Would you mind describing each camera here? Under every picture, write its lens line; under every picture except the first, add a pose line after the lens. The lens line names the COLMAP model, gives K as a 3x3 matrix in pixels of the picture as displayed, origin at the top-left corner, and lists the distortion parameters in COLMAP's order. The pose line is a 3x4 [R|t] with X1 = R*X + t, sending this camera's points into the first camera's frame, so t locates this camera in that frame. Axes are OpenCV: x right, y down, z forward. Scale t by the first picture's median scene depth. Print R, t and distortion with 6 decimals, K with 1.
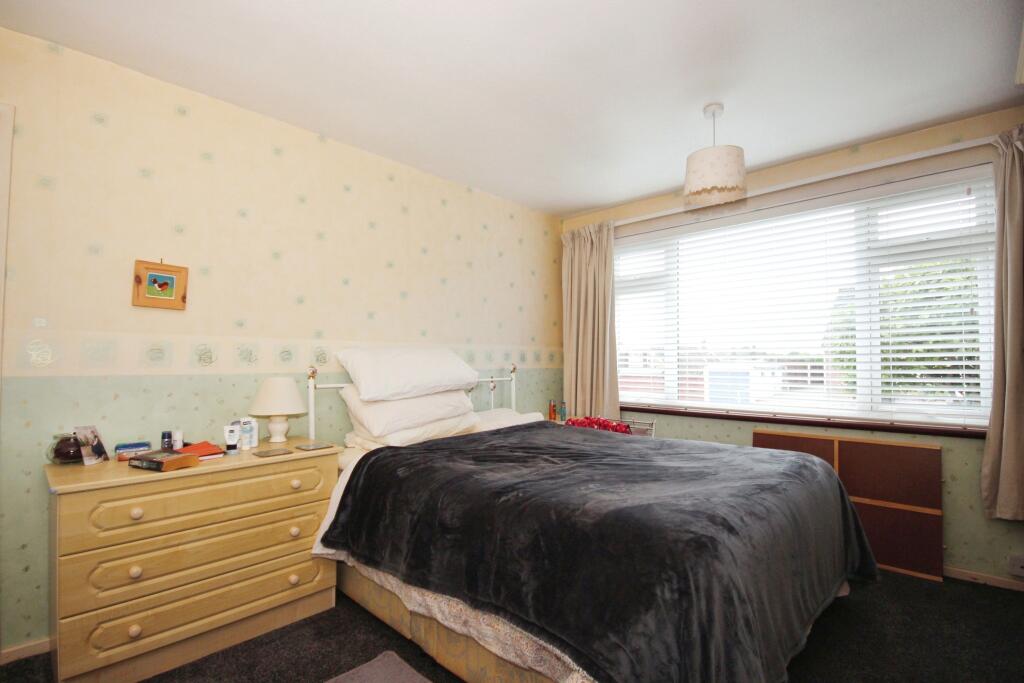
lens RADIAL K [[479.4, 0, 517.5], [0, 479.4, 334.8], [0, 0, 1]] dist [0.013579, -0.016187]
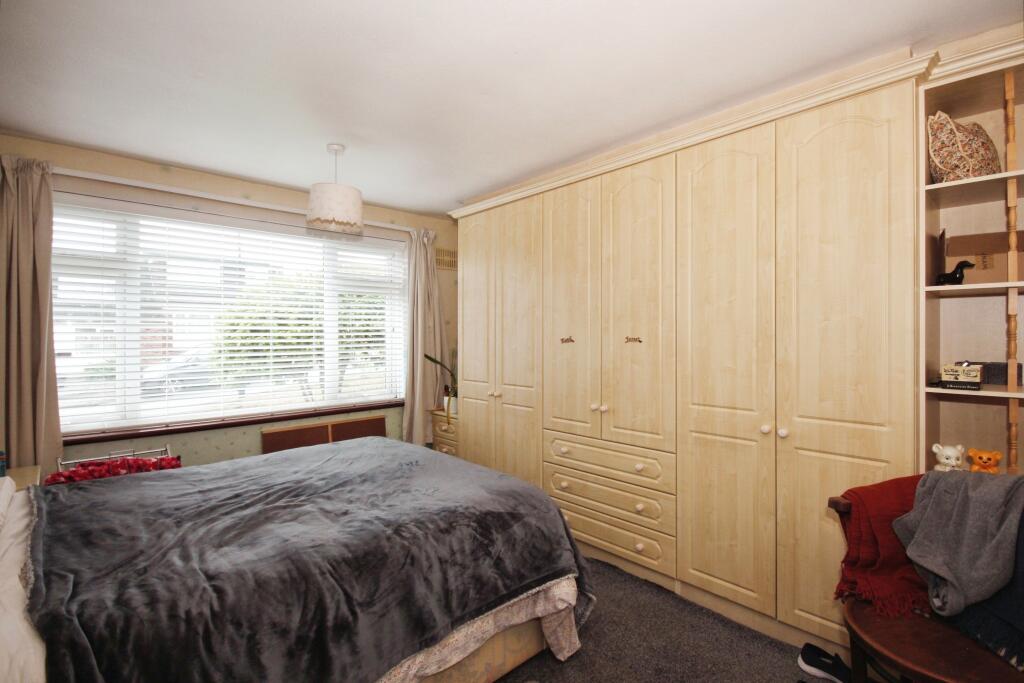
lens RADIAL K [[479.4, 0, 517.5], [0, 479.4, 334.8], [0, 0, 1]] dist [0.013579, -0.016187]
pose [[0.046218, -0.001258, 0.998931, -0.598016], [-0.052989, 0.998588, 0.003709, -0.054135], [-0.997525, -0.053104, 0.046086, 0.442636]]
